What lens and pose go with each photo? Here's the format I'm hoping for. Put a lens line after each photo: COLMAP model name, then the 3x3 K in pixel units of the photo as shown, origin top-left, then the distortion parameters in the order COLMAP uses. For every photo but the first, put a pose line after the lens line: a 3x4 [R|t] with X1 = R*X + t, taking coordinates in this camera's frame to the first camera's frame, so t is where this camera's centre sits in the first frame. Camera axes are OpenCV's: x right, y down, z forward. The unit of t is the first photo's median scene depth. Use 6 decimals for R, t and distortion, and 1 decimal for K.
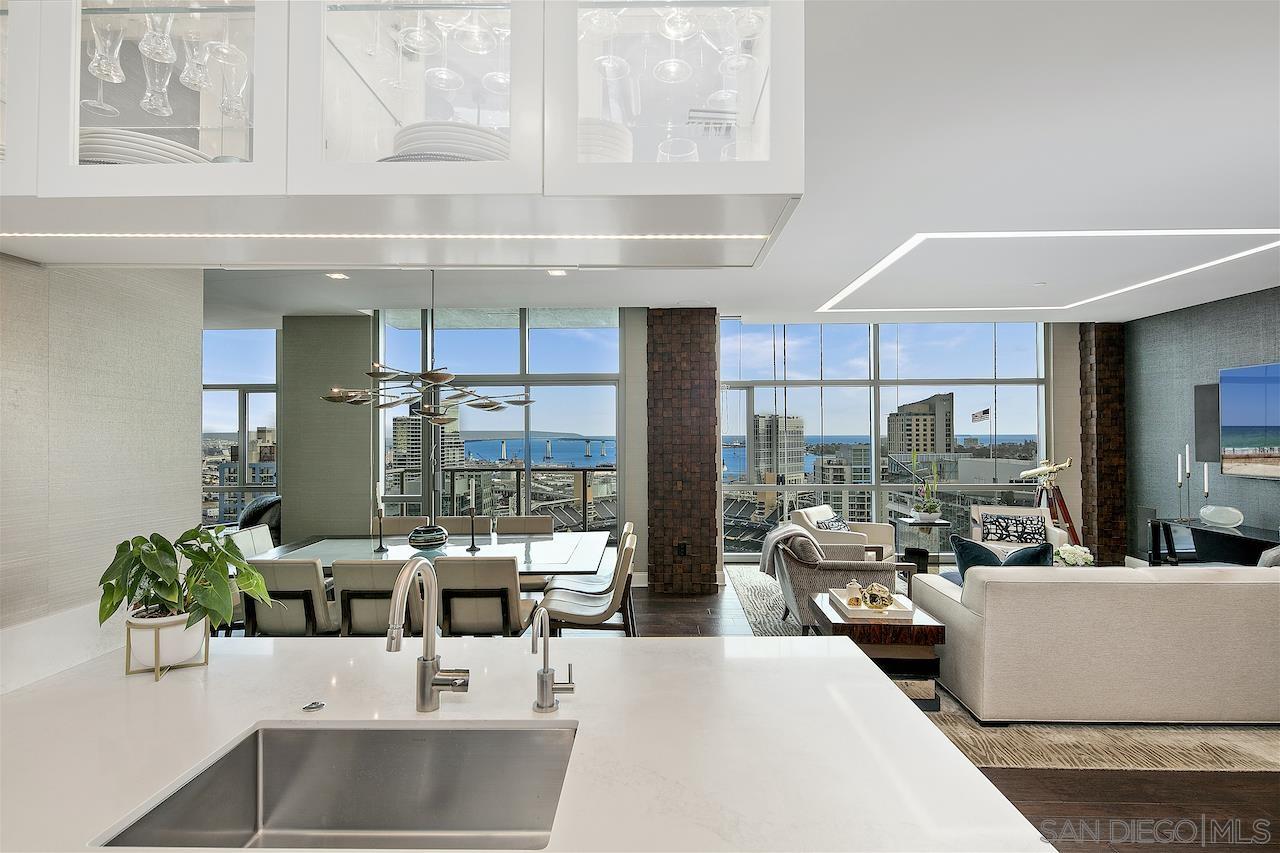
lens RADIAL K [[624.6, 0, 639.1], [0, 624.6, 423.3], [0, 0, 1]] dist [0.002406, -0.000730]
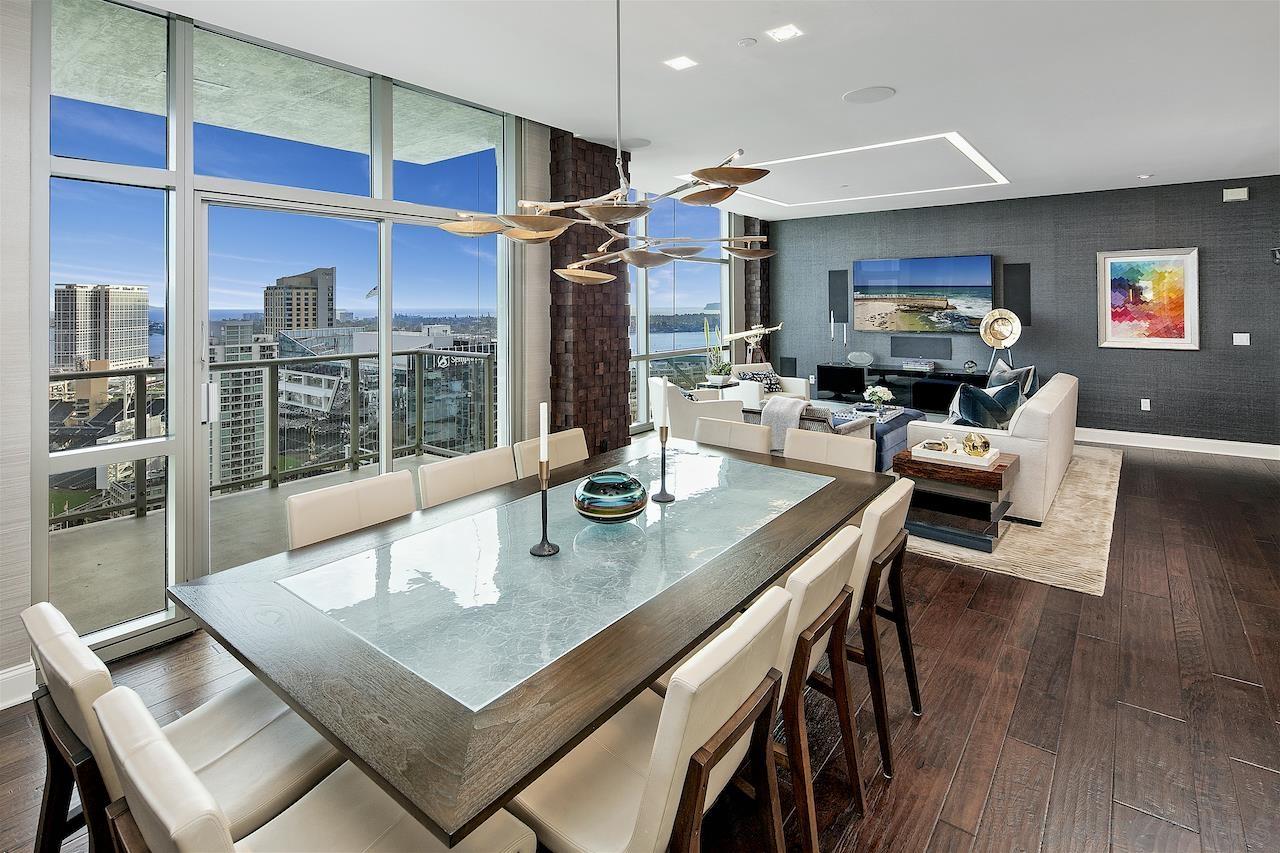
lens RADIAL K [[623.5, 0, 639.7], [0, 623.5, 300.8], [0, 0, 1]] dist [0.006305, -0.000678]
pose [[0.600918, 0.005174, 0.799294, -0.481345], [-0.009101, 0.999959, 0.000369, 0.012774], [-0.799259, -0.007496, 0.600940, 0.462055]]
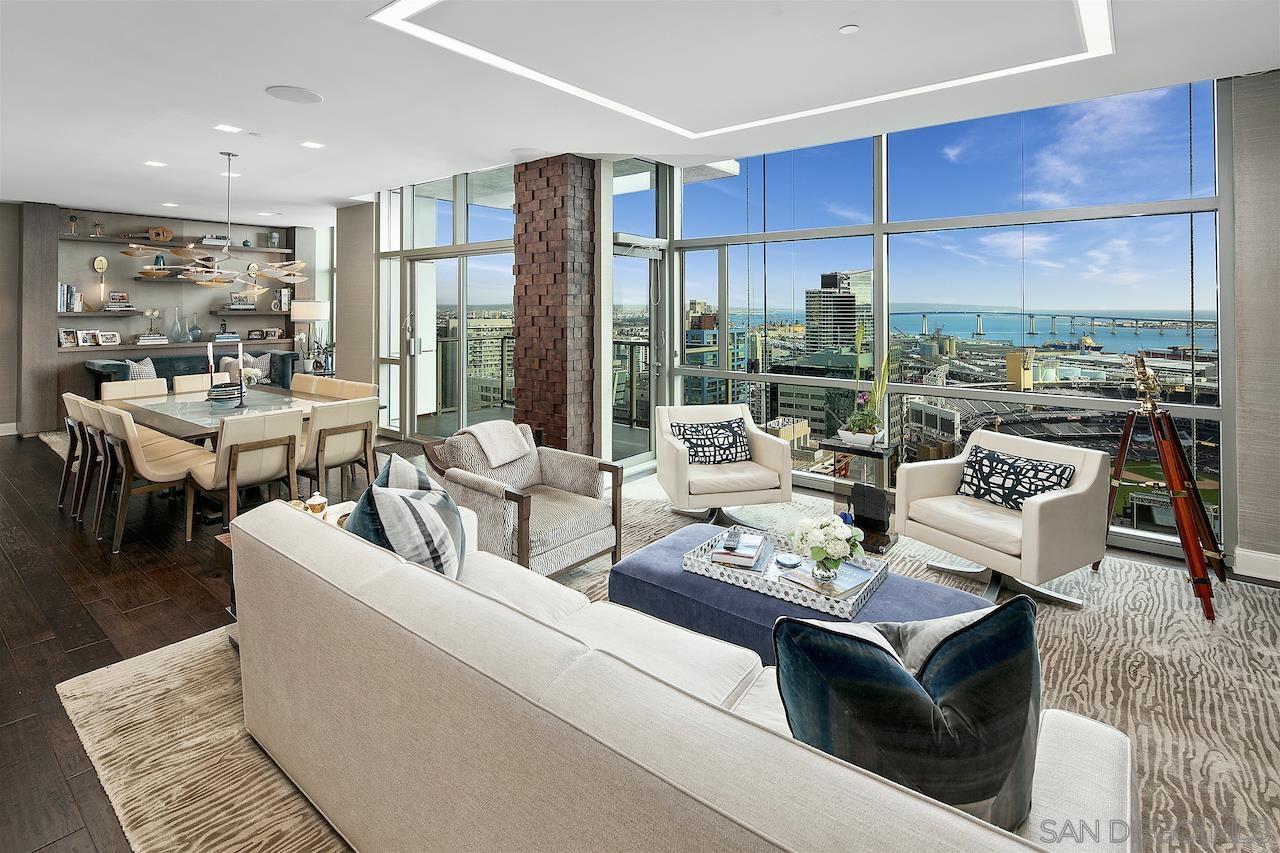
lens RADIAL K [[623.5, 0, 639.7], [0, 623.5, 300.8], [0, 0, 1]] dist [0.006305, -0.000678]
pose [[0.800435, 0.000387, -0.599419, 0.667461], [0.004214, 0.999971, 0.006273, 0.007184], [0.599404, -0.007547, 0.800411, 0.373480]]
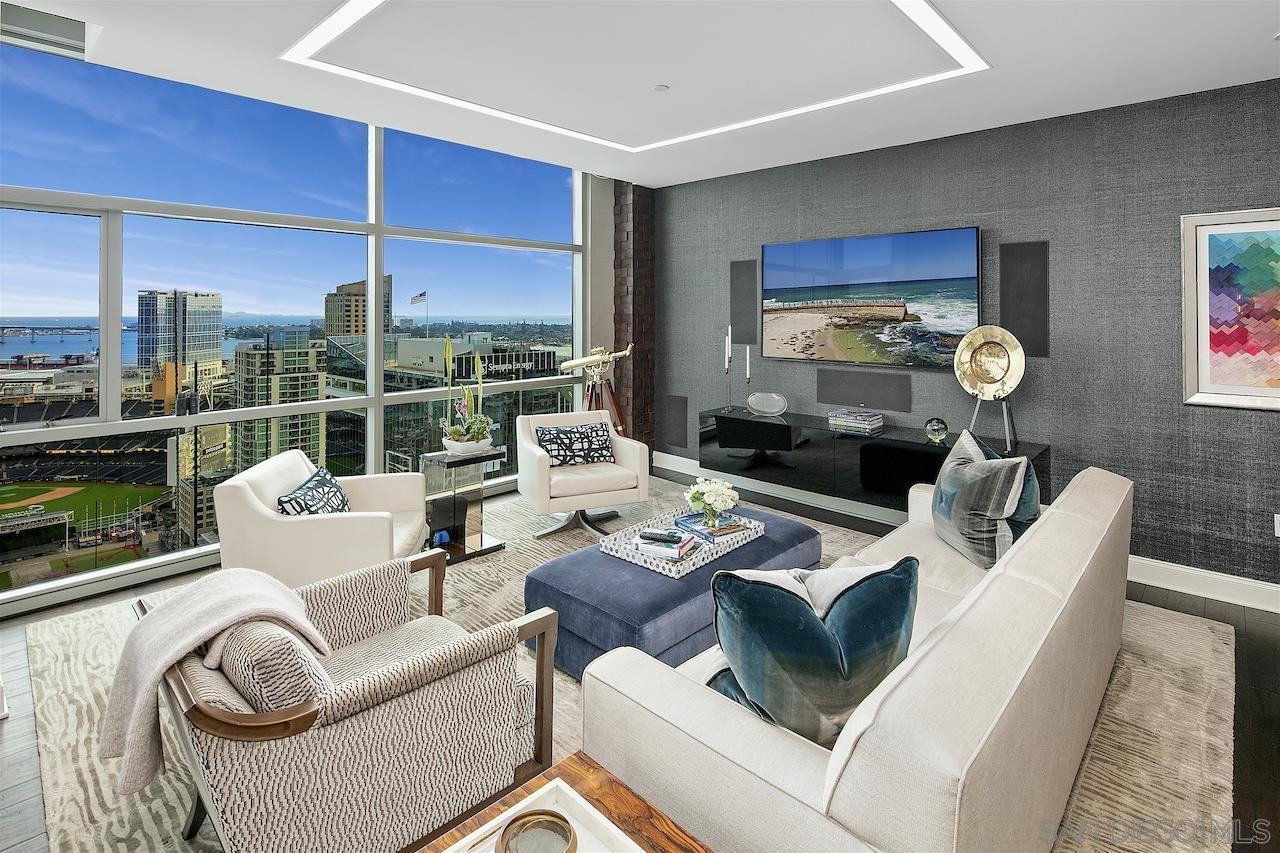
lens RADIAL K [[627.2, 0, 641.2], [0, 627.2, 308.5], [0, 0, 1]] dist [0.005868, -0.000574]
pose [[0.663253, 0.008972, 0.748341, 0.106761], [-0.014145, 0.999900, 0.000549, 0.010005], [-0.748261, -0.010949, 0.663314, 0.466966]]
